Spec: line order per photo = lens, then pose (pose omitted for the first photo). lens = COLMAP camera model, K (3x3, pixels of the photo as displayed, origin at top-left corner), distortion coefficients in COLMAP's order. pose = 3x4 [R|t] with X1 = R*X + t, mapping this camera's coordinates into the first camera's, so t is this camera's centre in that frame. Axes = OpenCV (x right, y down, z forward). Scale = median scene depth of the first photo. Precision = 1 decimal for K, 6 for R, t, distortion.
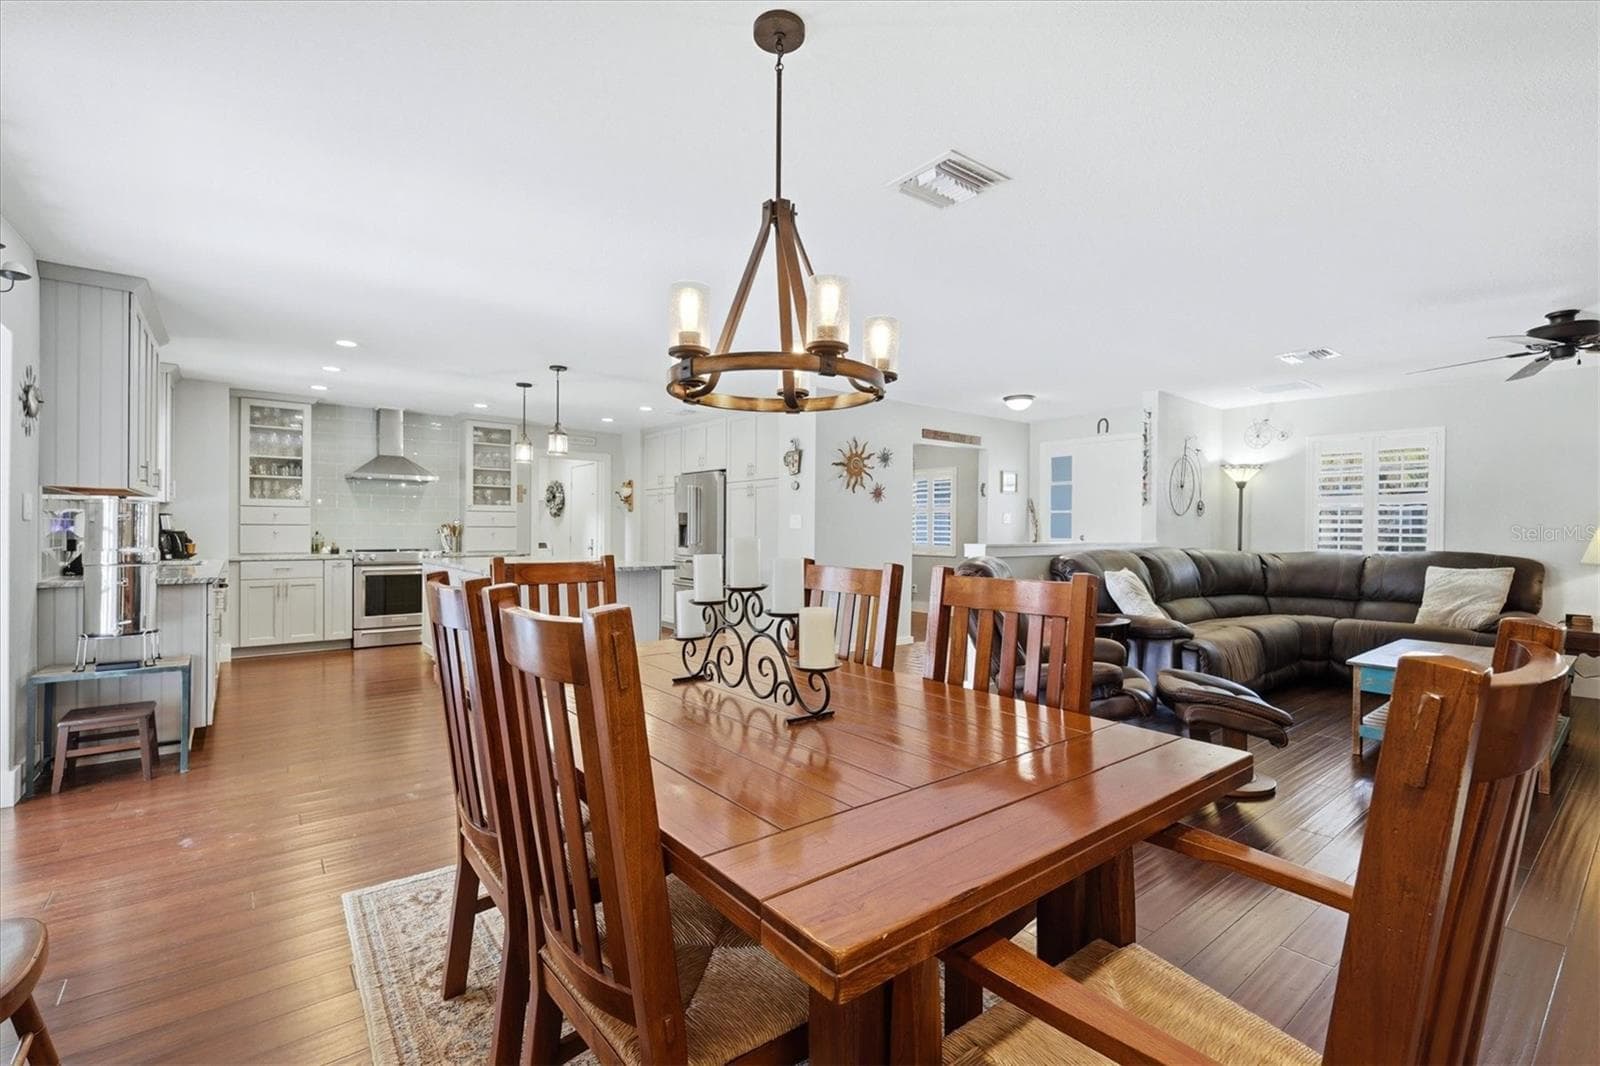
lens RADIAL K [[713.0, 0, 806.8], [0, 713.0, 529.8], [0, 0, 1]] dist [0.002524, 0.001282]
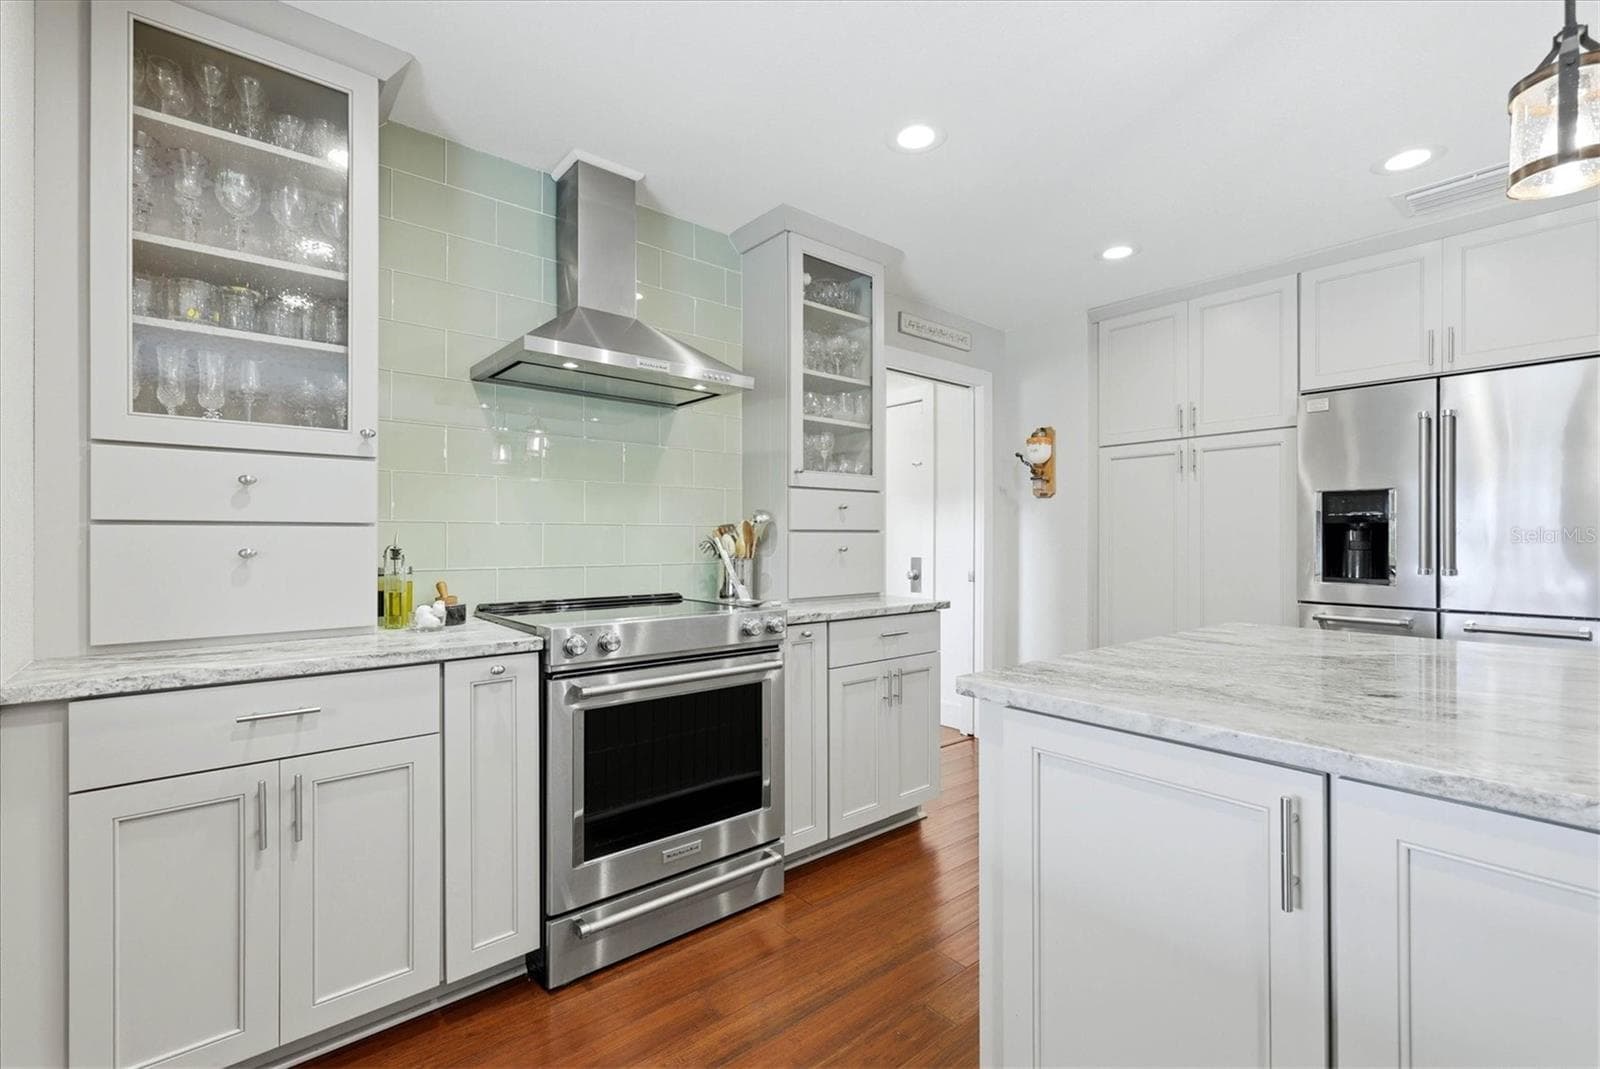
lens RADIAL K [[713.0, 0, 810.0], [0, 713.0, 531.4], [0, 0, 1]] dist [0.002524, 0.001282]
pose [[0.999171, -0.004256, 0.040483, -0.591221], [0.004550, 0.999964, -0.007161, -0.001948], [-0.040451, 0.007339, 0.999155, 0.788300]]
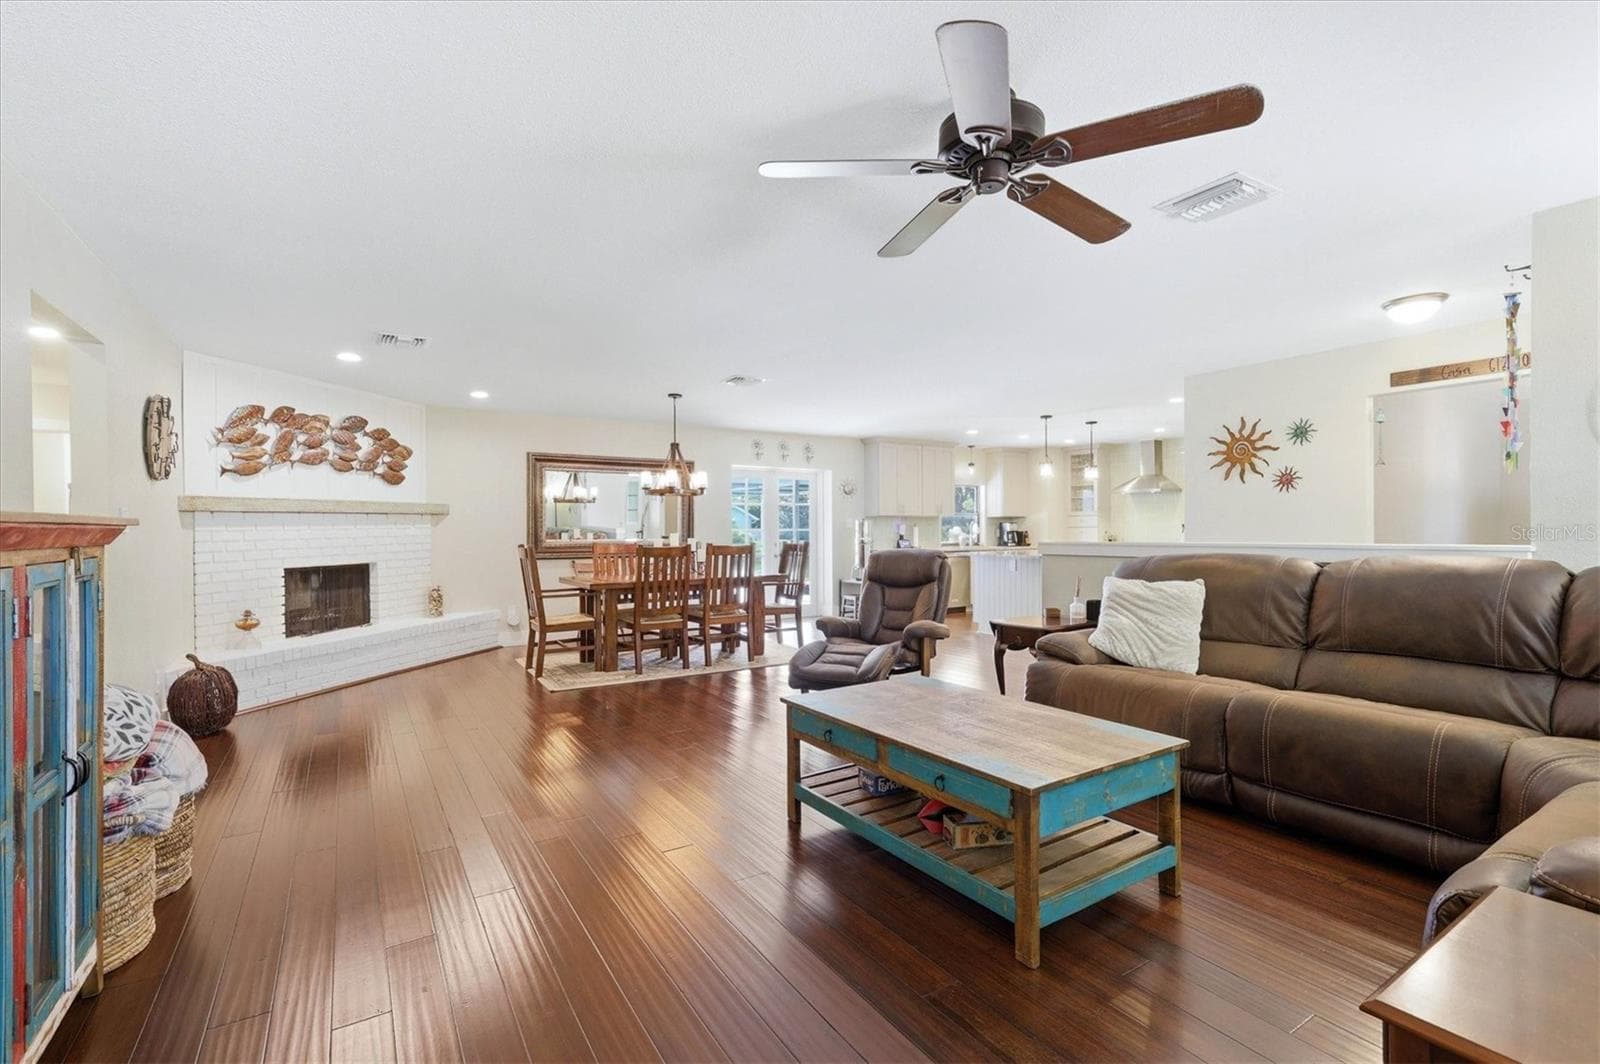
lens RADIAL K [[713.0, 0, 784.7], [0, 713.0, 537.5], [0, 0, 1]] dist [0.002524, 0.001282]
pose [[-0.130606, 0.004735, -0.991423, 0.993157], [0.005973, 0.999974, 0.003989, 0.006156], [0.991416, -0.005401, -0.130631, 0.579883]]
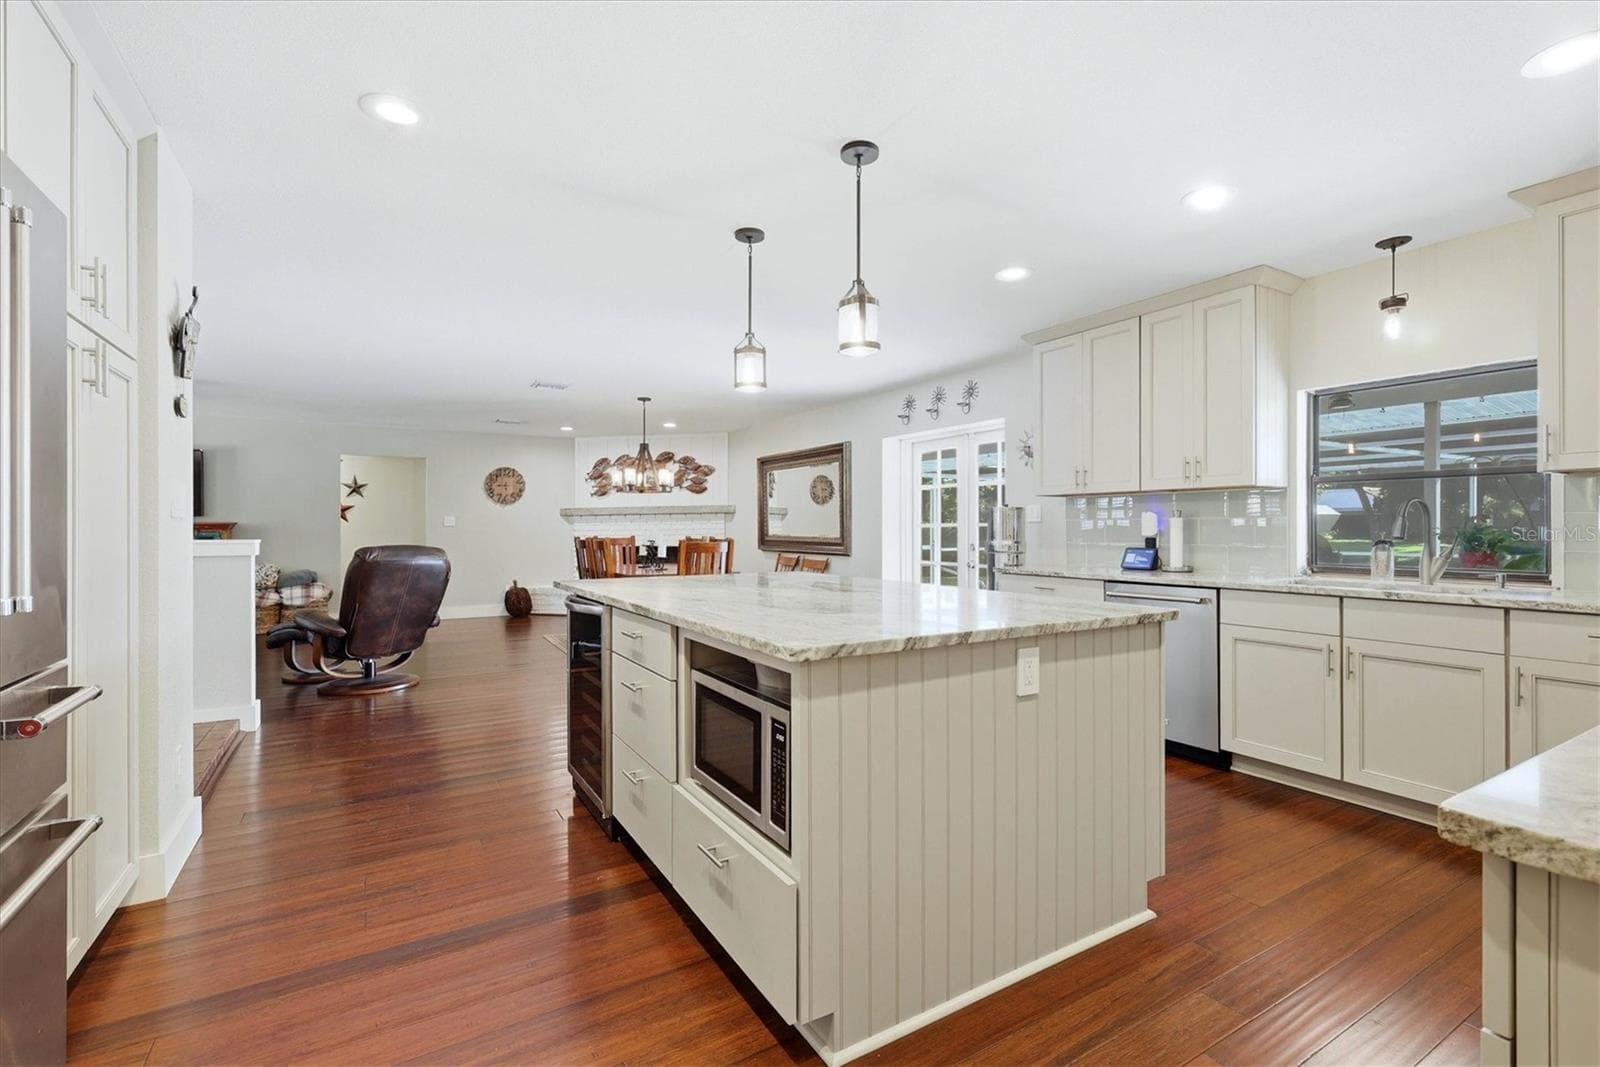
lens RADIAL K [[713.0, 0, 806.9], [0, 713.0, 529.8], [0, 0, 1]] dist [0.002524, 0.001282]
pose [[-0.991956, -0.005823, 0.126448, -0.401254], [-0.005572, 0.999982, 0.002338, 0.001585], [-0.126460, 0.001614, -0.991970, 1.351077]]
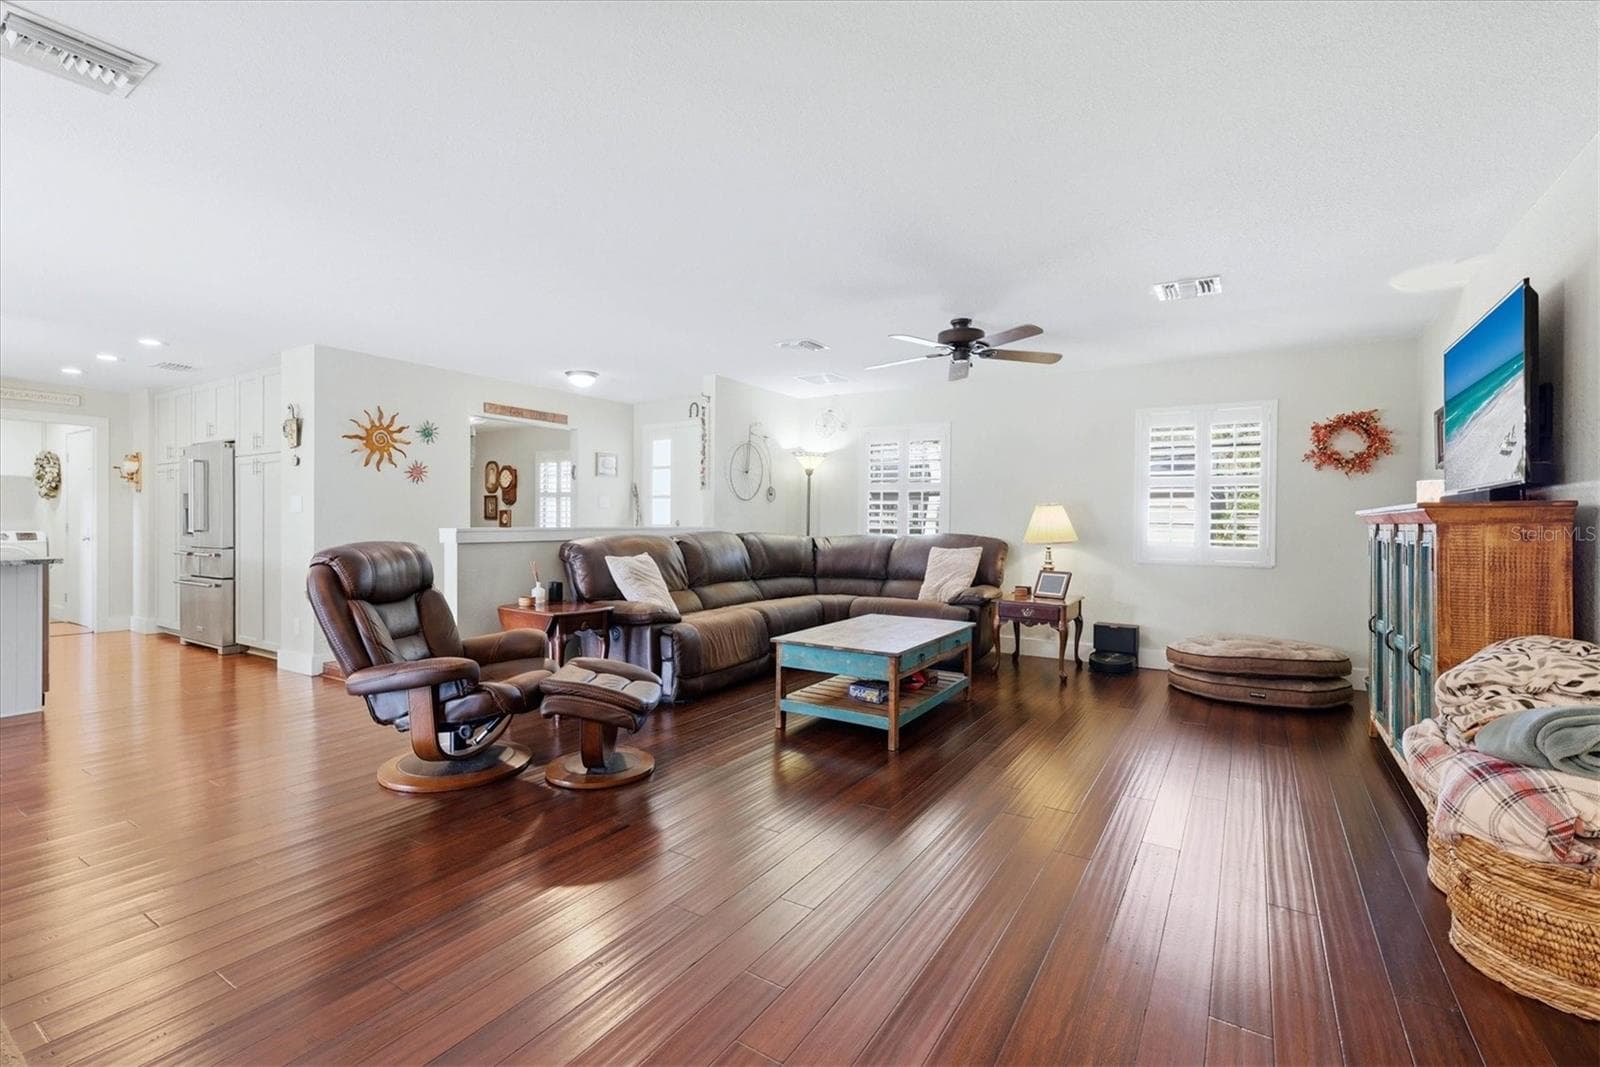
lens RADIAL K [[713.0, 0, 807.3], [0, 713.0, 527.7], [0, 0, 1]] dist [0.002524, 0.001282]
pose [[0.945507, -0.002960, 0.325589, 0.280937], [-0.000854, 0.999933, 0.011571, 0.006826], [-0.325601, -0.011218, 0.945441, 0.008359]]
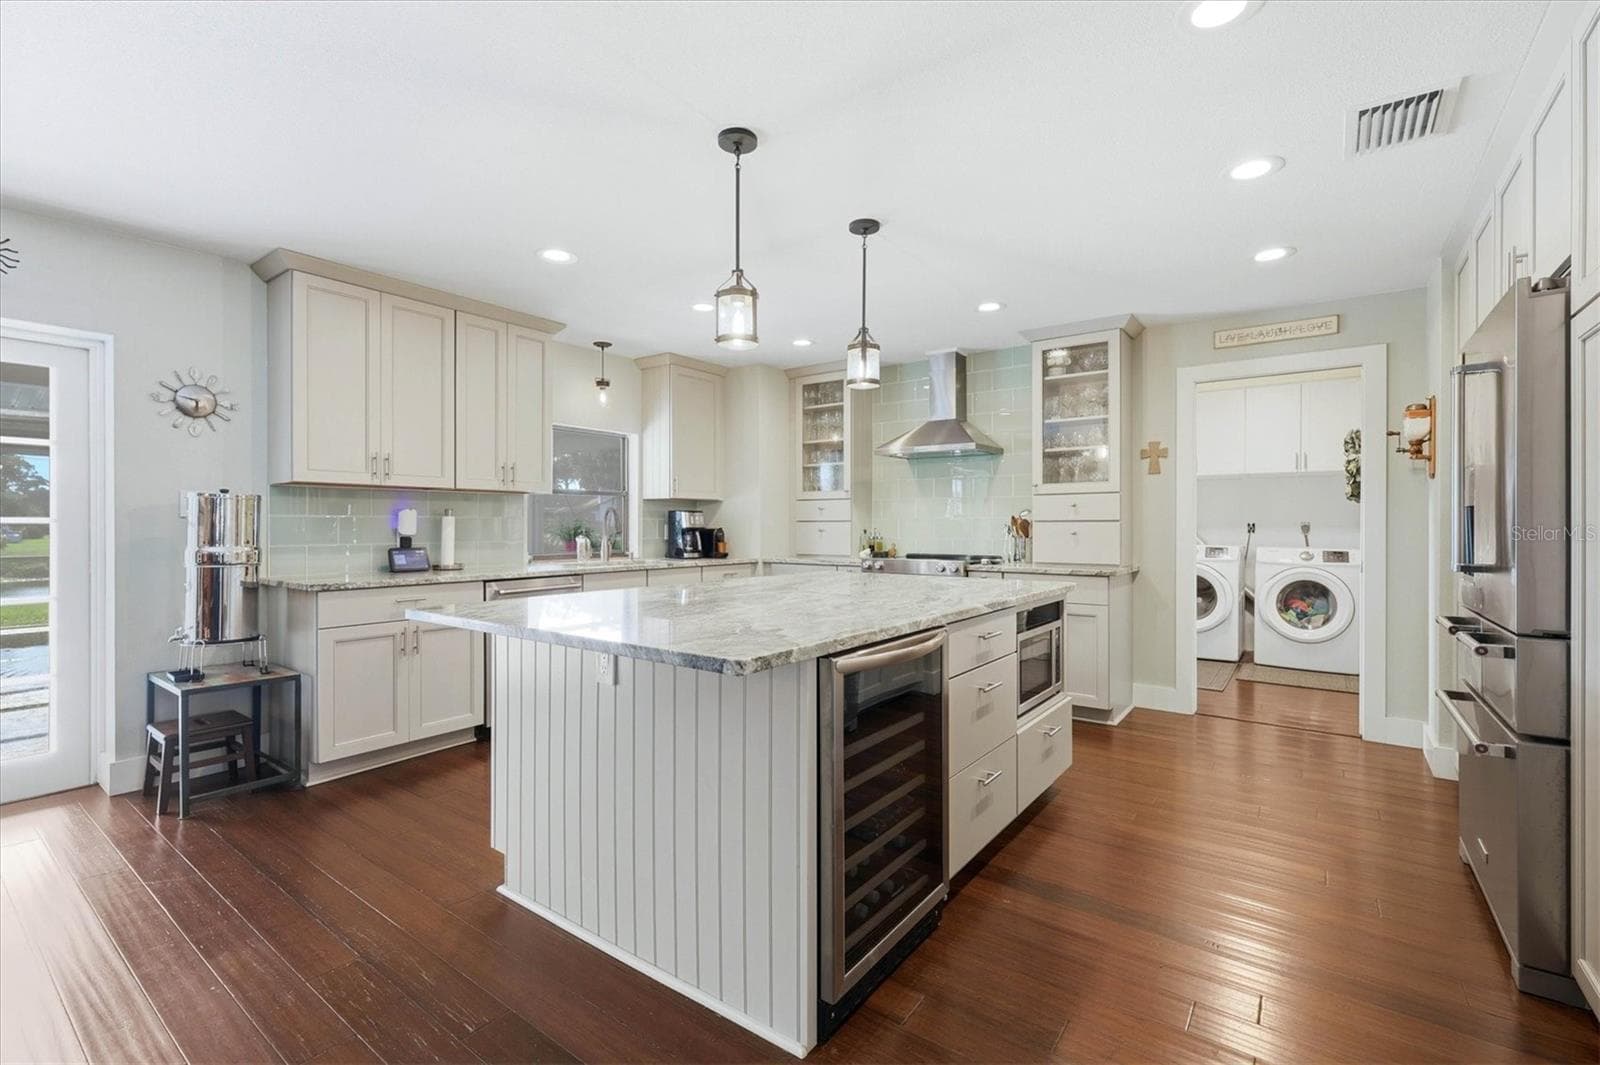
lens RADIAL K [[713.0, 0, 796.0], [0, 713.0, 525.8], [0, 0, 1]] dist [0.002524, 0.001282]
pose [[0.245415, -0.006473, -0.969397, 0.063623], [0.001652, 0.999979, -0.006258, 0.003363], [0.969417, -0.000066, 0.245420, 0.812718]]
